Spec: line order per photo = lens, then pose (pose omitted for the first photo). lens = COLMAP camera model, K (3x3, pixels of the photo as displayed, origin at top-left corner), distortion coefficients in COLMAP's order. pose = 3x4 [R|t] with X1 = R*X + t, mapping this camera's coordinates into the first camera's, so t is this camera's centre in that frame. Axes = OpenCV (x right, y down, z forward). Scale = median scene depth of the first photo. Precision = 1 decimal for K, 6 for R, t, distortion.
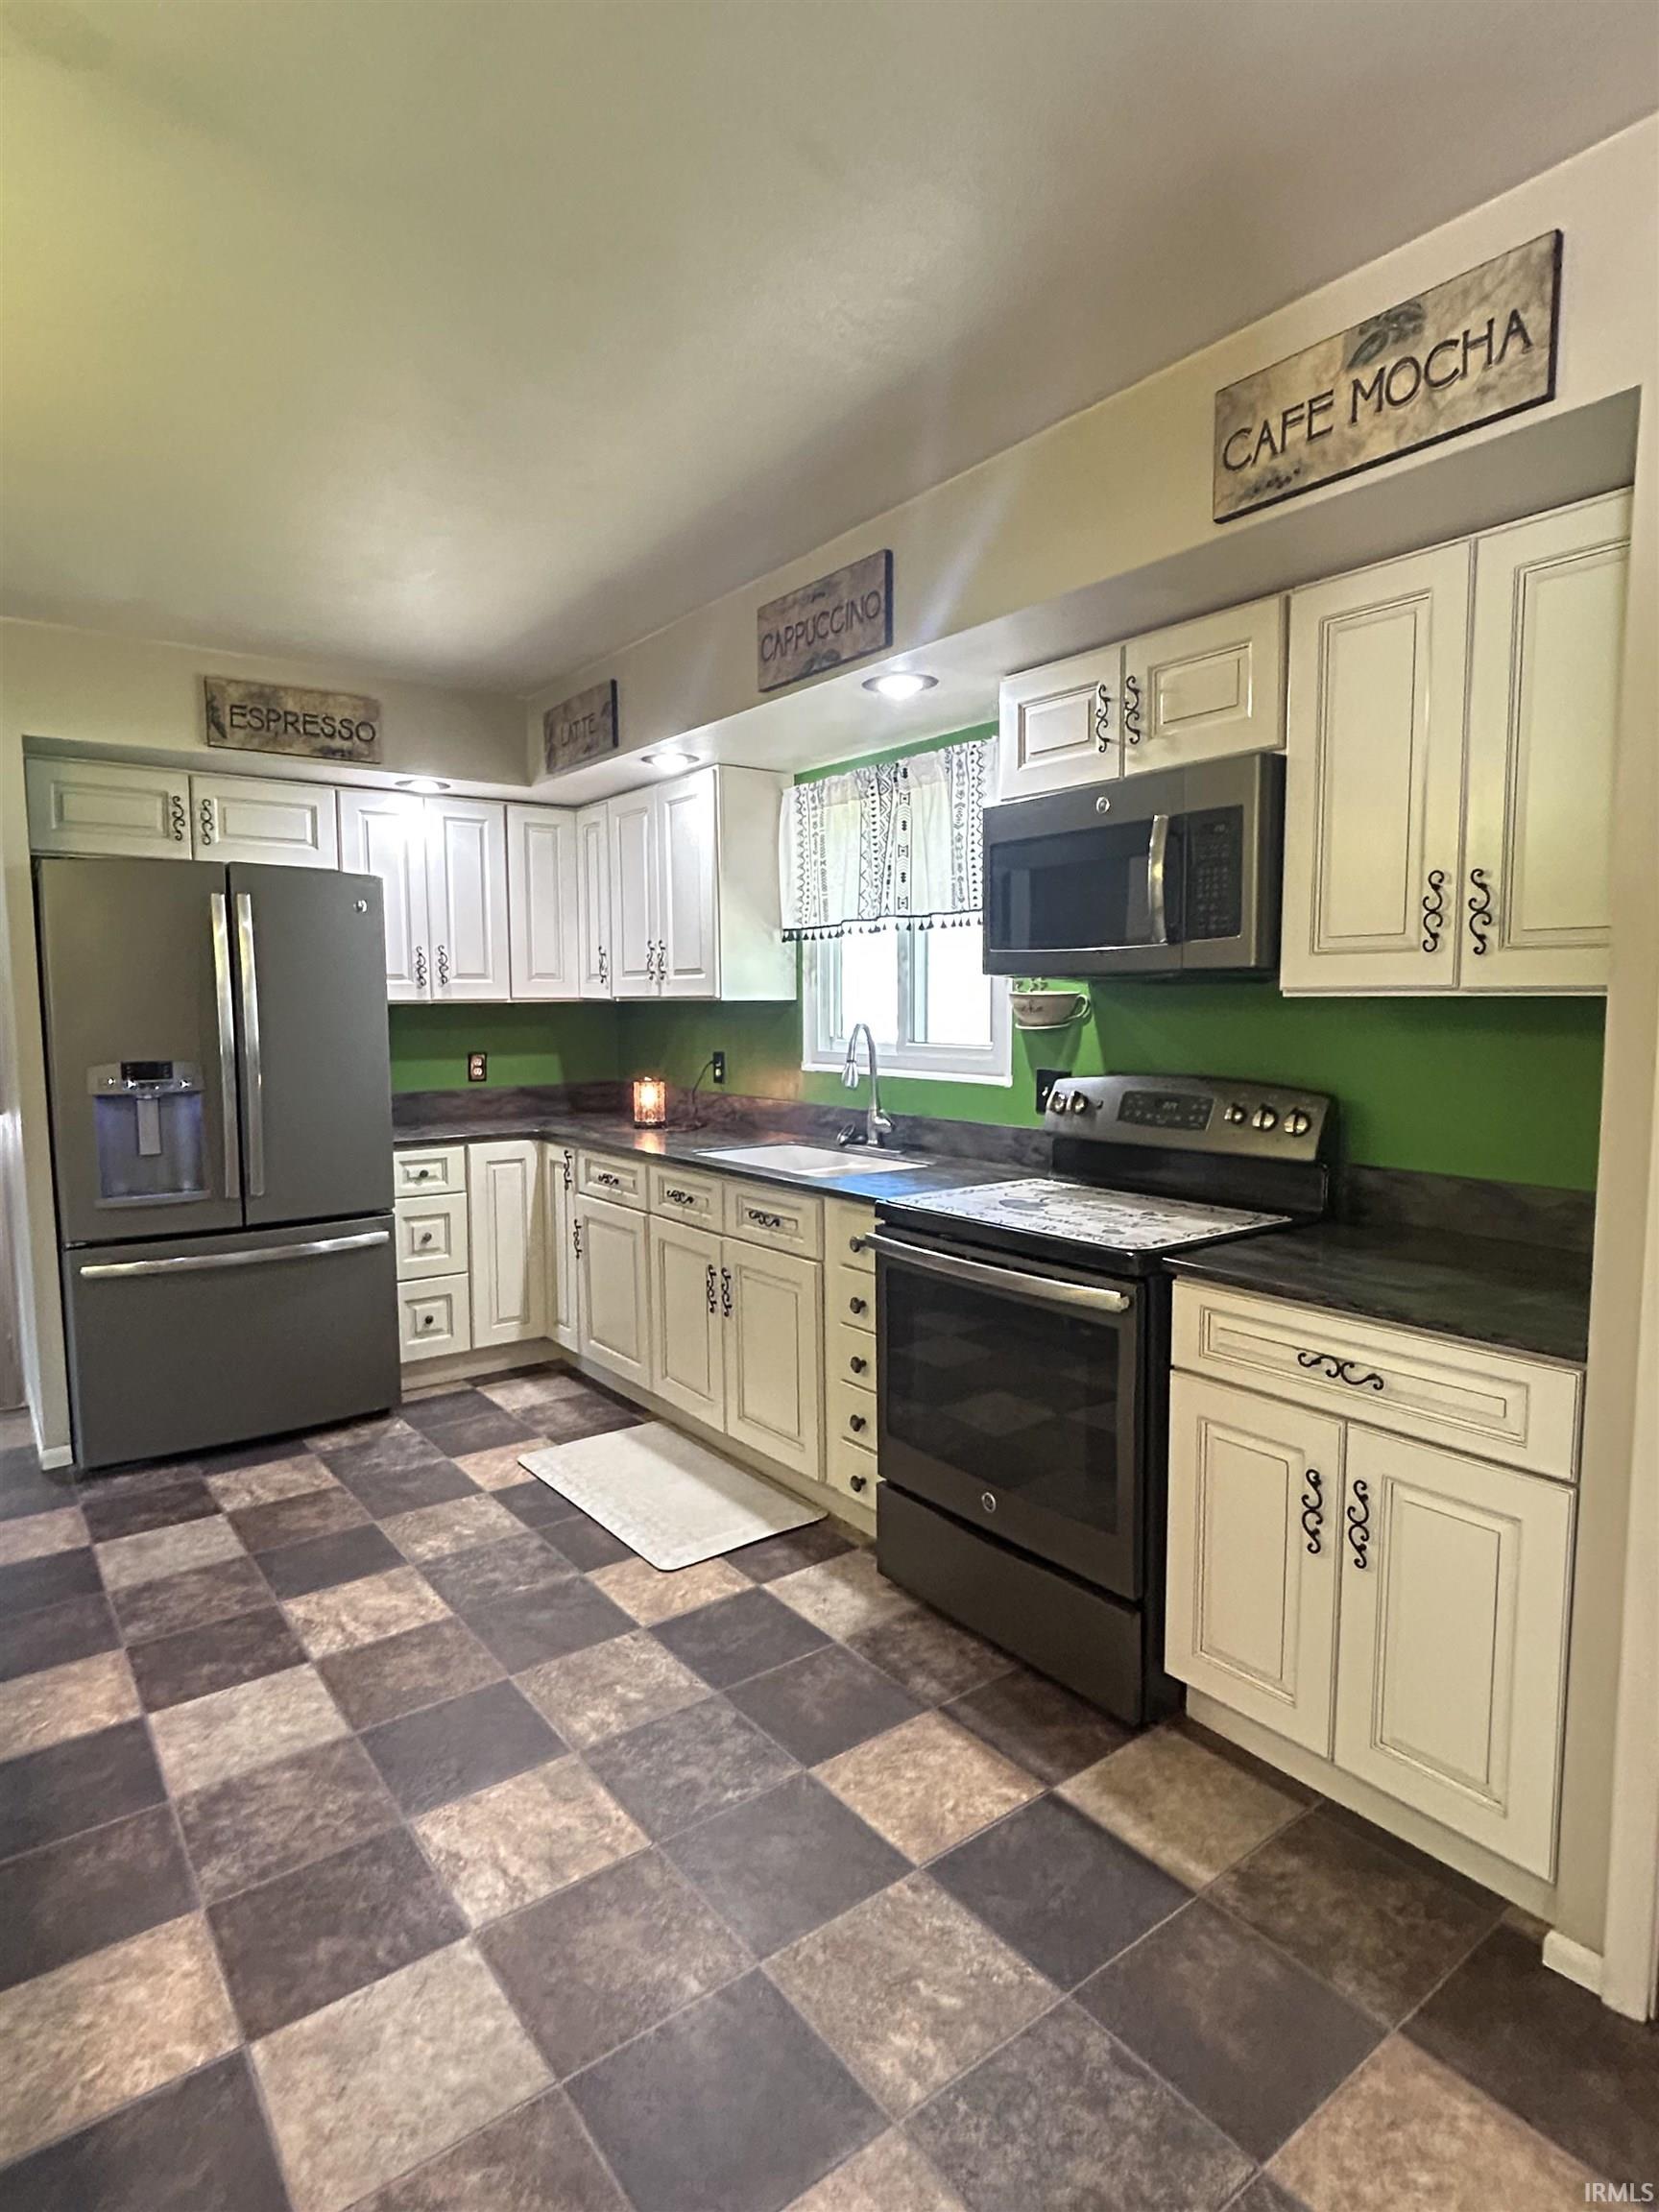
lens RADIAL K [[1180.4, 0, 833.1], [0, 1180.4, 1095.7], [0, 0, 1]] dist [-0.007985, -0.001468]
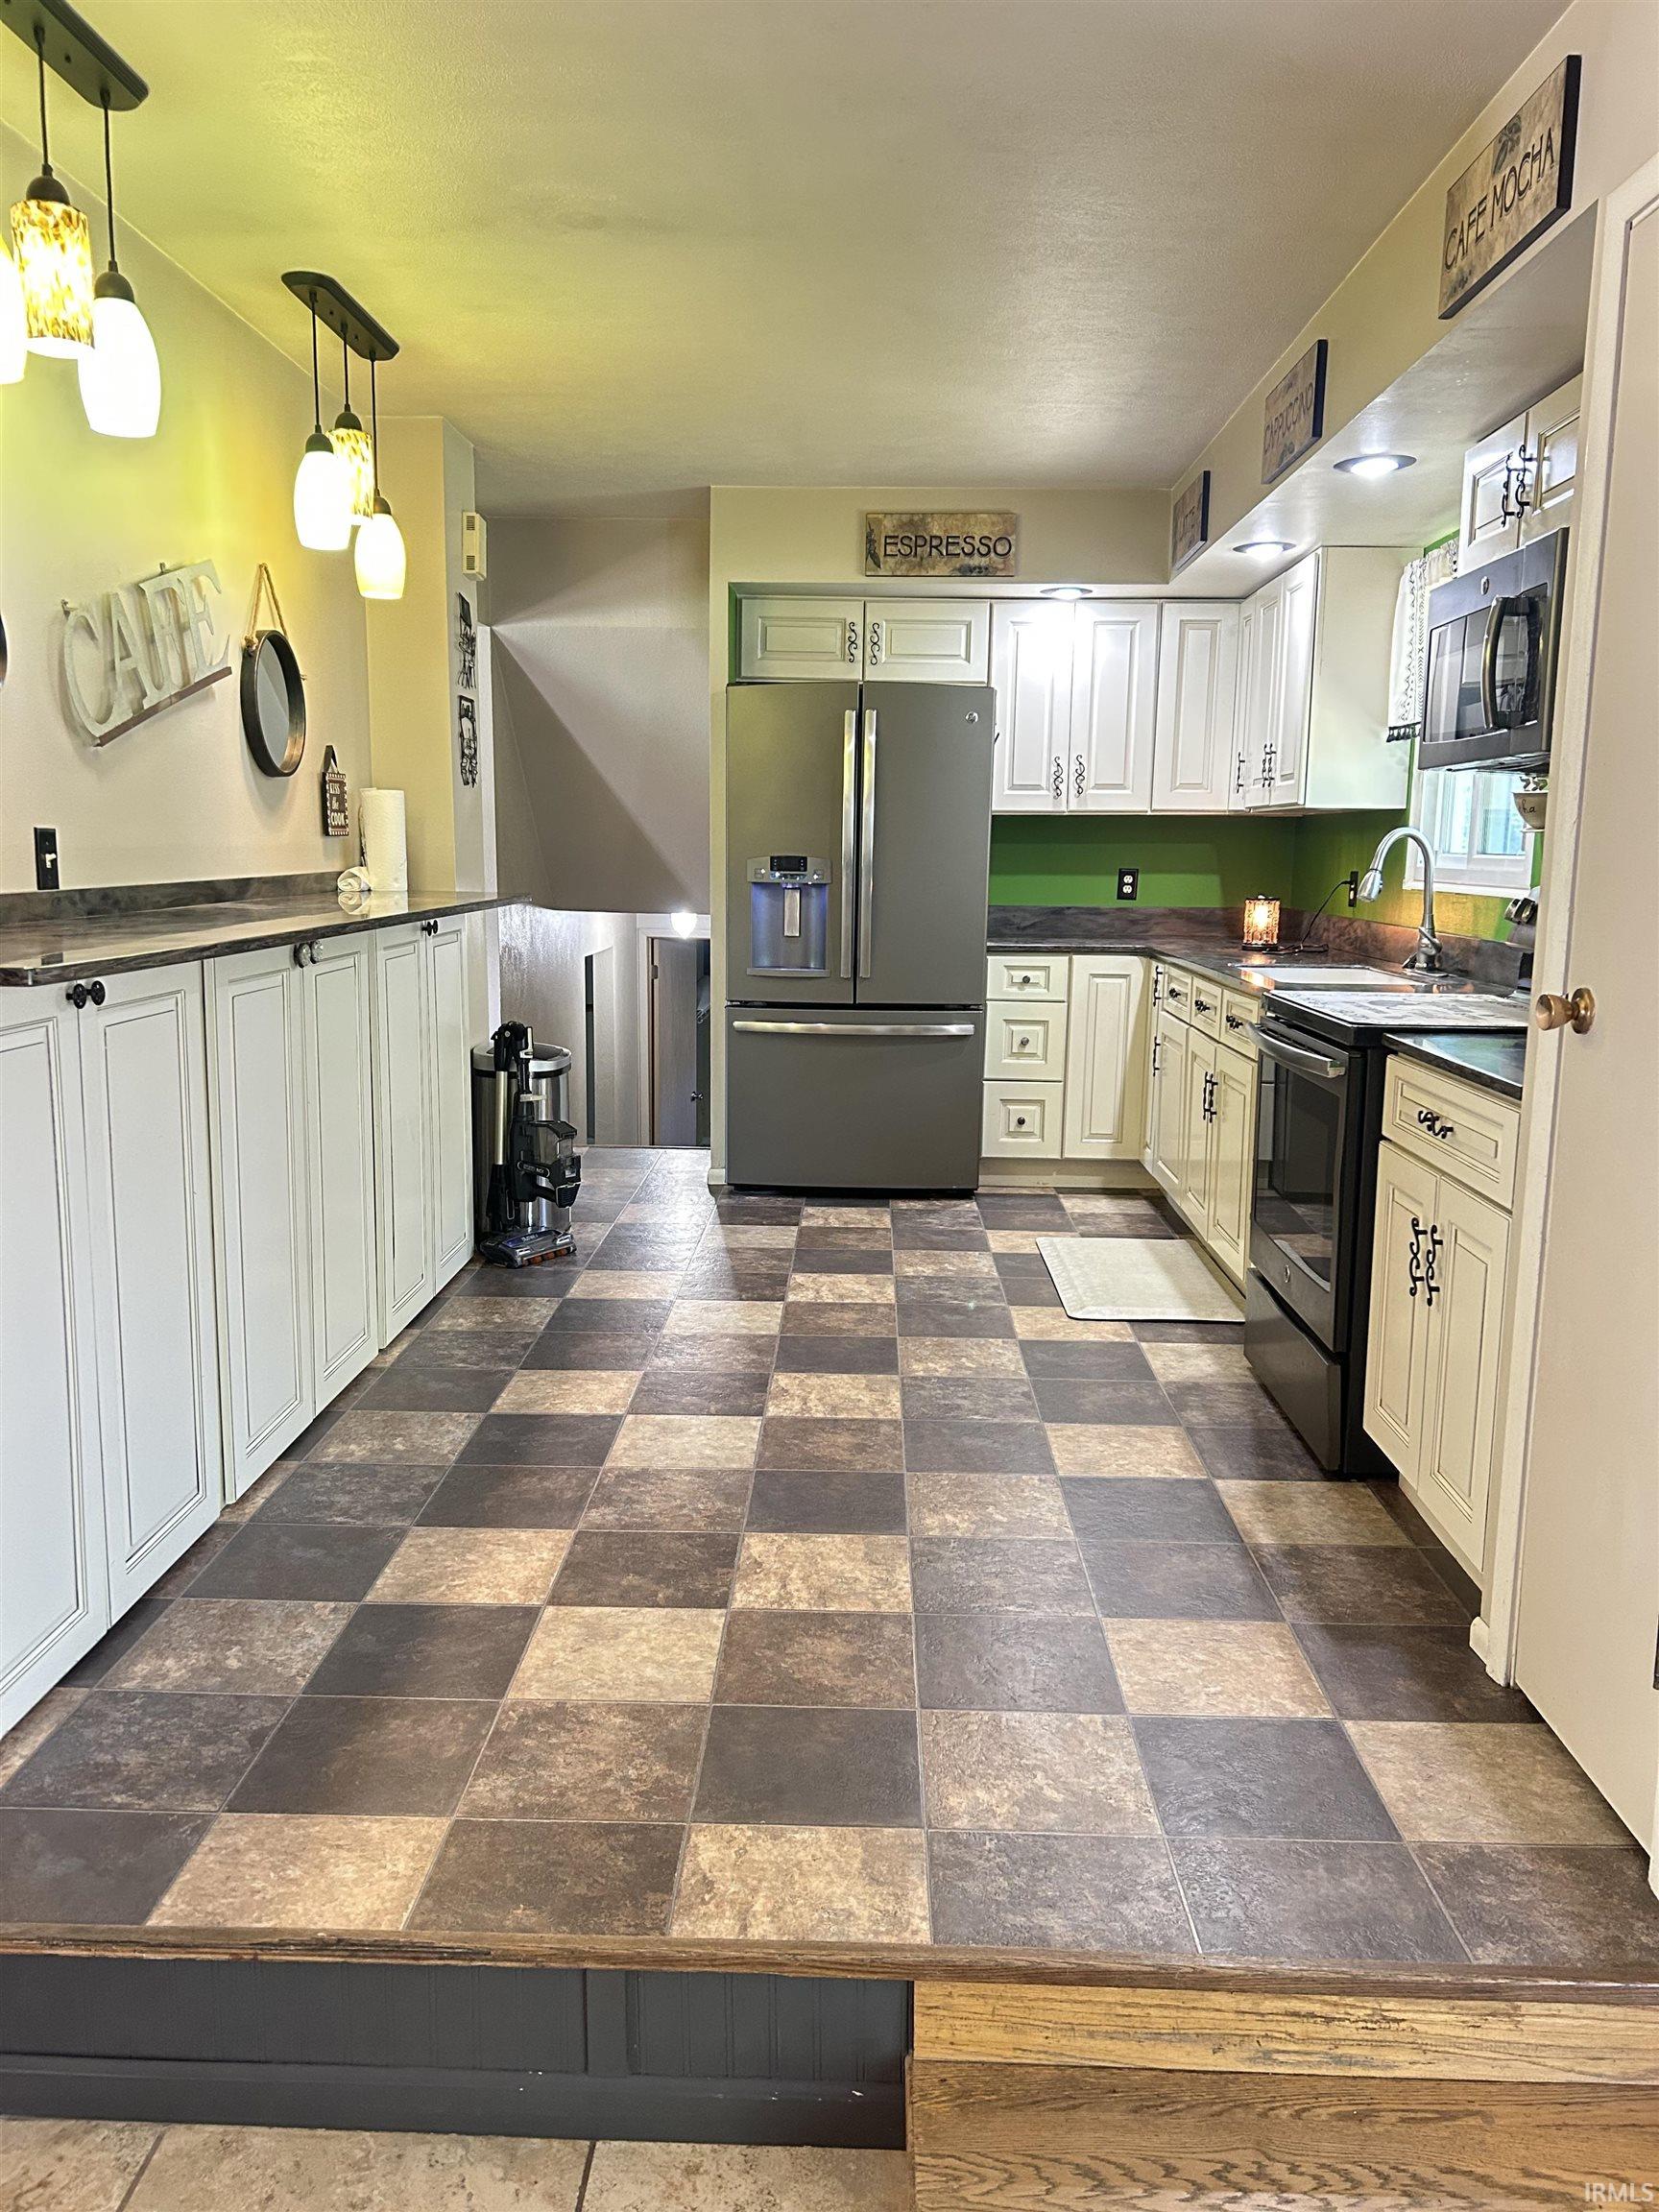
lens RADIAL K [[1672.1, 0, 829.5], [0, 1672.1, 1106.0], [0, 0, 1]] dist [0.067443, -0.099680]
pose [[0.774454, 0.111842, -0.622666, 0.490587], [-0.068286, 0.993277, 0.093478, 0.056030], [0.628934, -0.029875, 0.776884, -0.278161]]
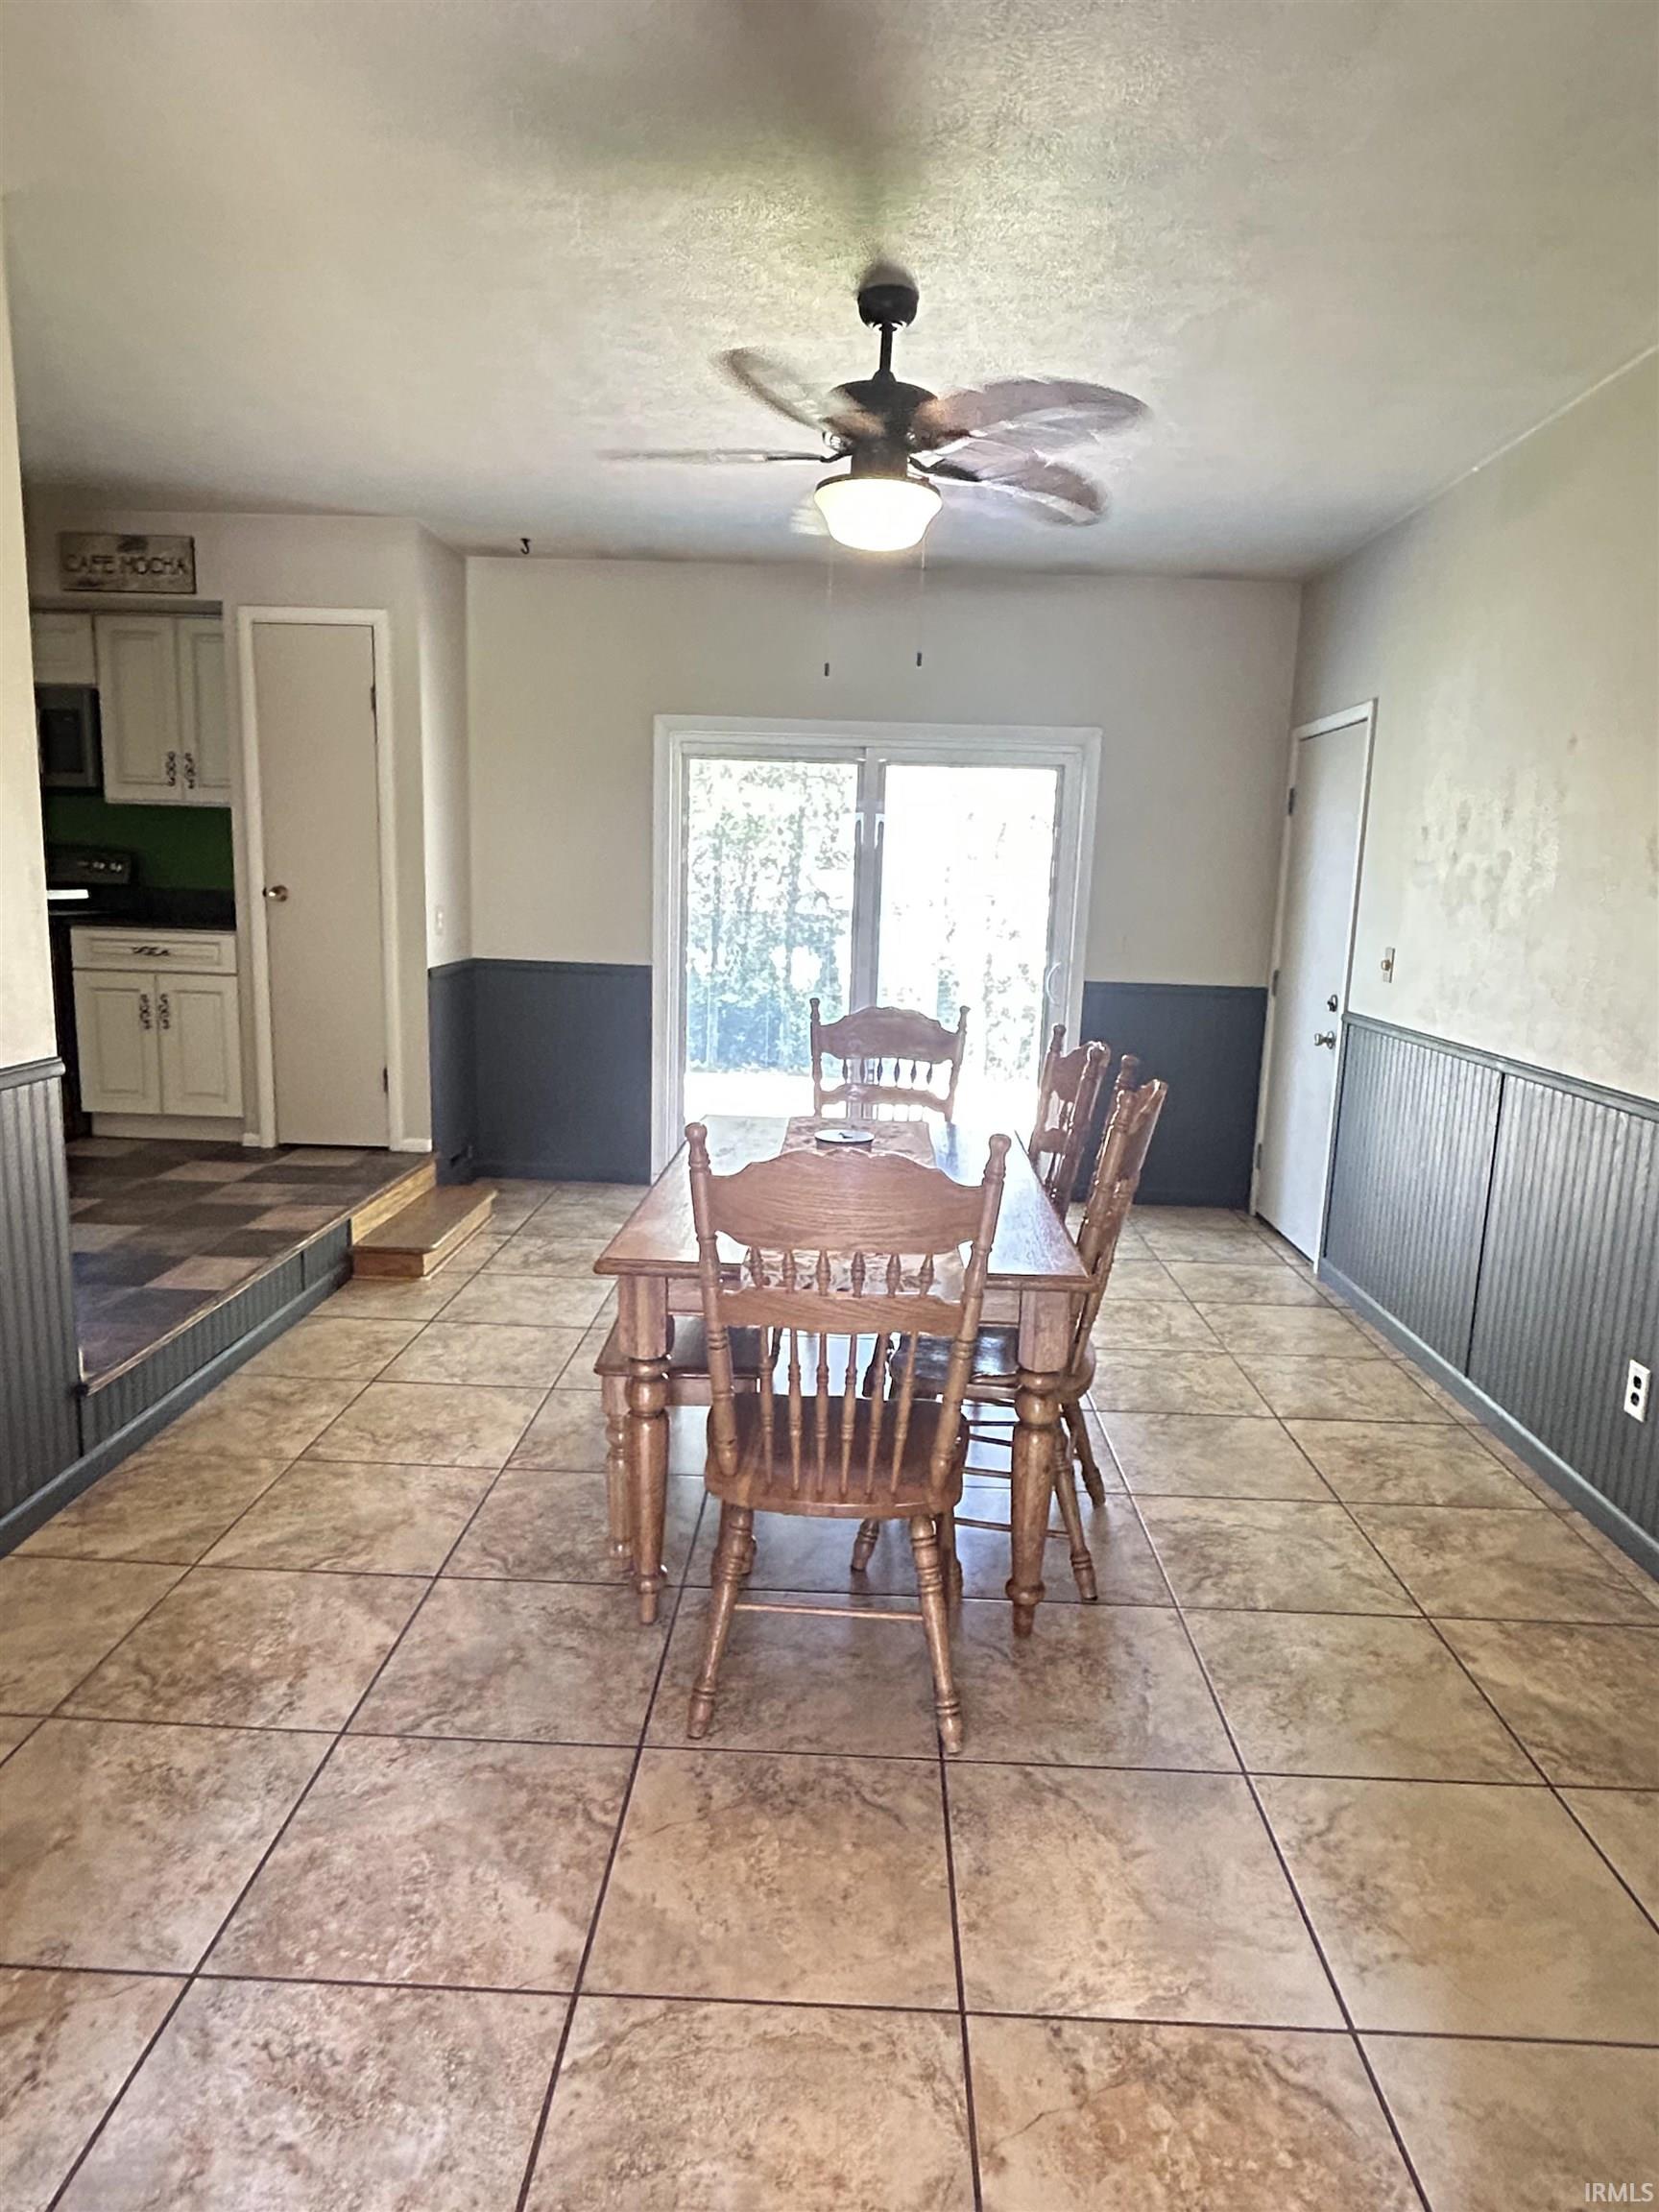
lens RADIAL K [[1356.5, 0, 829.5], [0, 1356.5, 1106.0], [0, 0, 1]] dist [-0.000681, -0.000272]
pose [[0.628378, -0.115894, 0.769227, -0.488888], [0.030085, 0.991721, 0.124840, 0.126561], [-0.777326, -0.055305, 0.626662, -1.036006]]
